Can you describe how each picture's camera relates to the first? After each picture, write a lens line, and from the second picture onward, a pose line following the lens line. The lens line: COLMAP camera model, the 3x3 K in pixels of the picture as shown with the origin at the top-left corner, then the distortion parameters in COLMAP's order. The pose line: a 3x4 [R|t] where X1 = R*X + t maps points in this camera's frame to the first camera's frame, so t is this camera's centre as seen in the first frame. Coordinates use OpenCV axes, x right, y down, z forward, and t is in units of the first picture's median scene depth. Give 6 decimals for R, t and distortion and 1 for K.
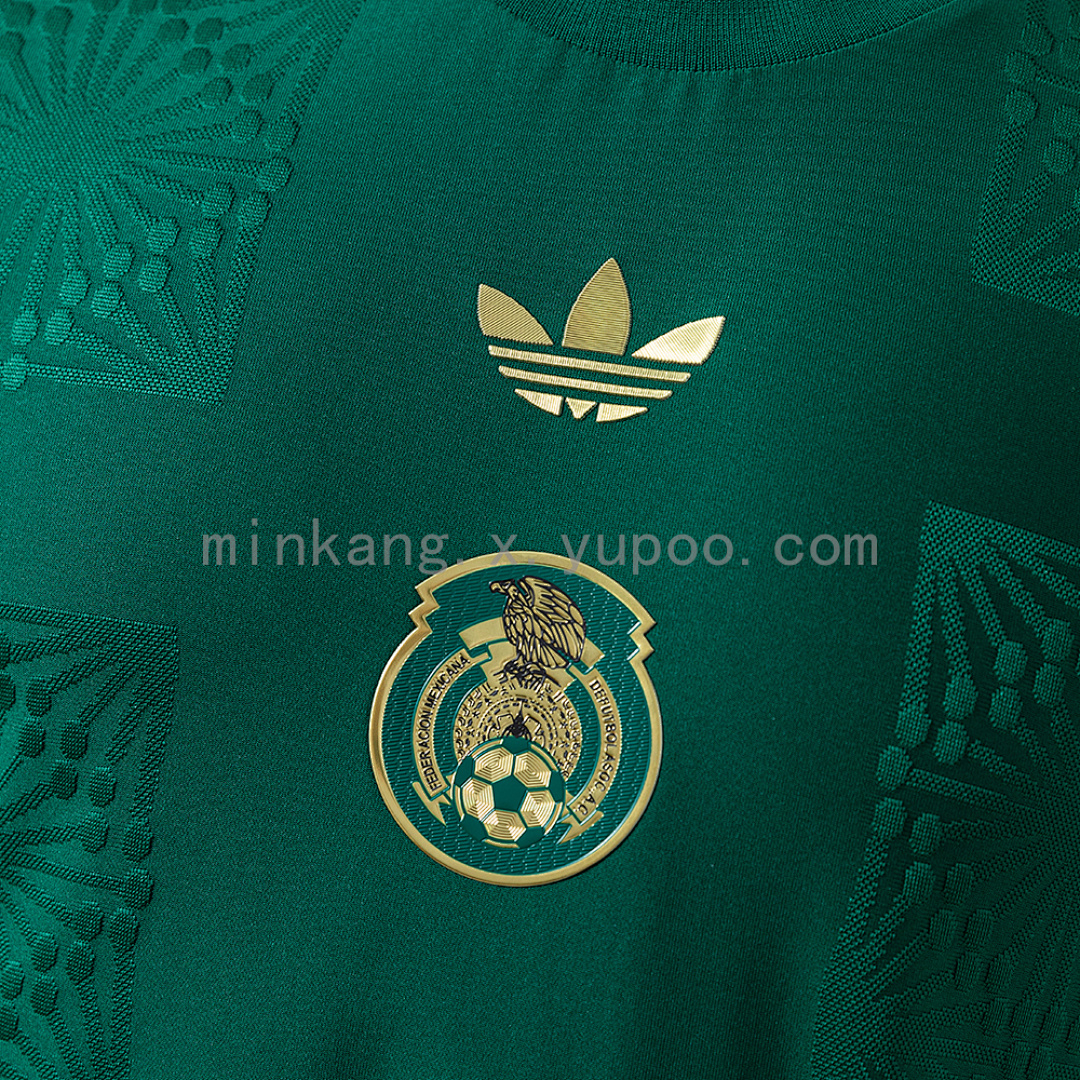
lens RADIAL K [[3029.8, 0, 397.6], [0, 3029.8, 540.4], [0, 0, 1]] dist [-0.073668, 0.721894]
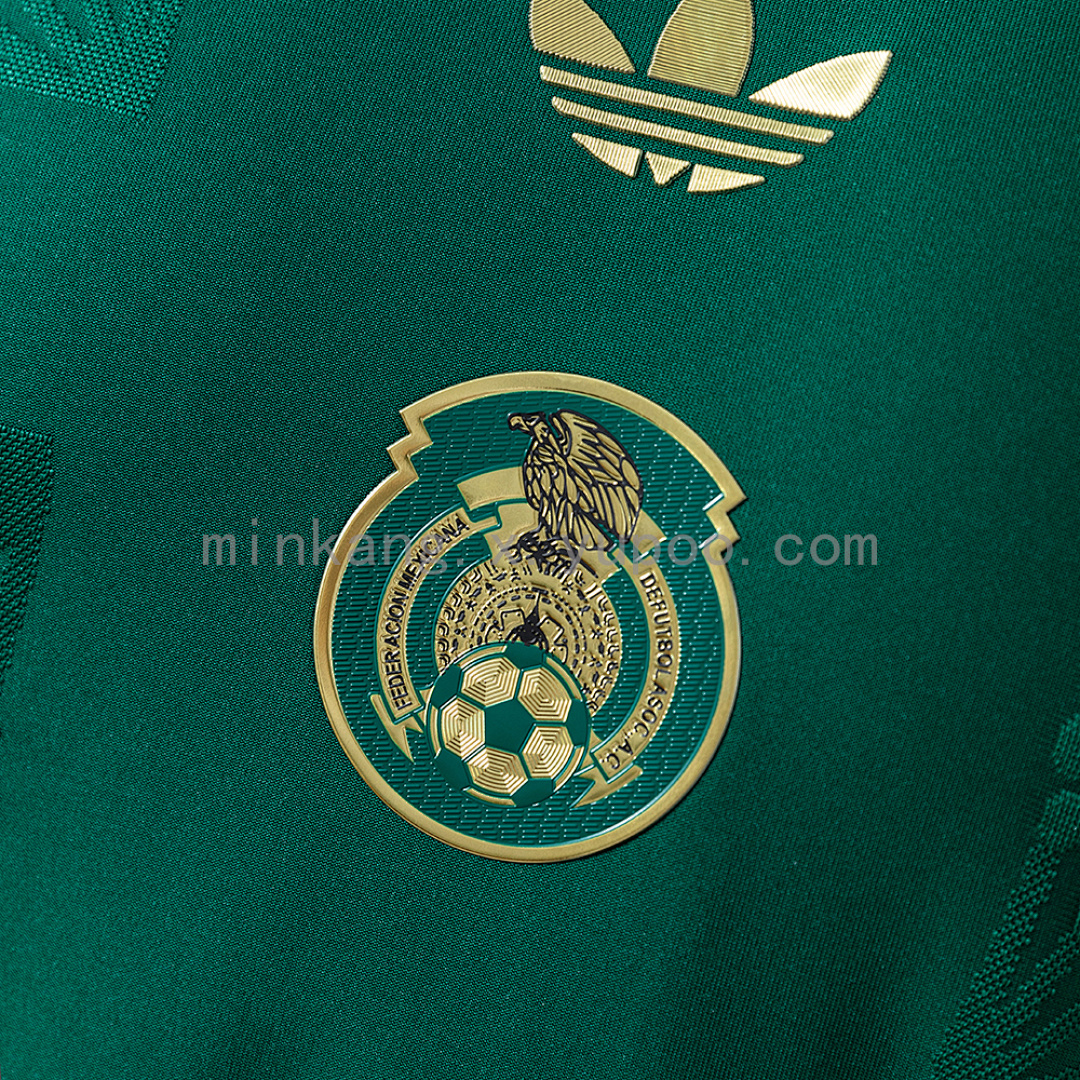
lens RADIAL K [[3029.8, 0, 397.6], [0, 3029.8, 540.4], [0, 0, 1]] dist [-0.073668, 0.721894]
pose [[0.995694, 0.088613, -0.027223, 0.026696], [-0.085956, 0.992509, 0.086813, -0.015003], [0.034712, -0.084100, 0.995853, 0.319952]]
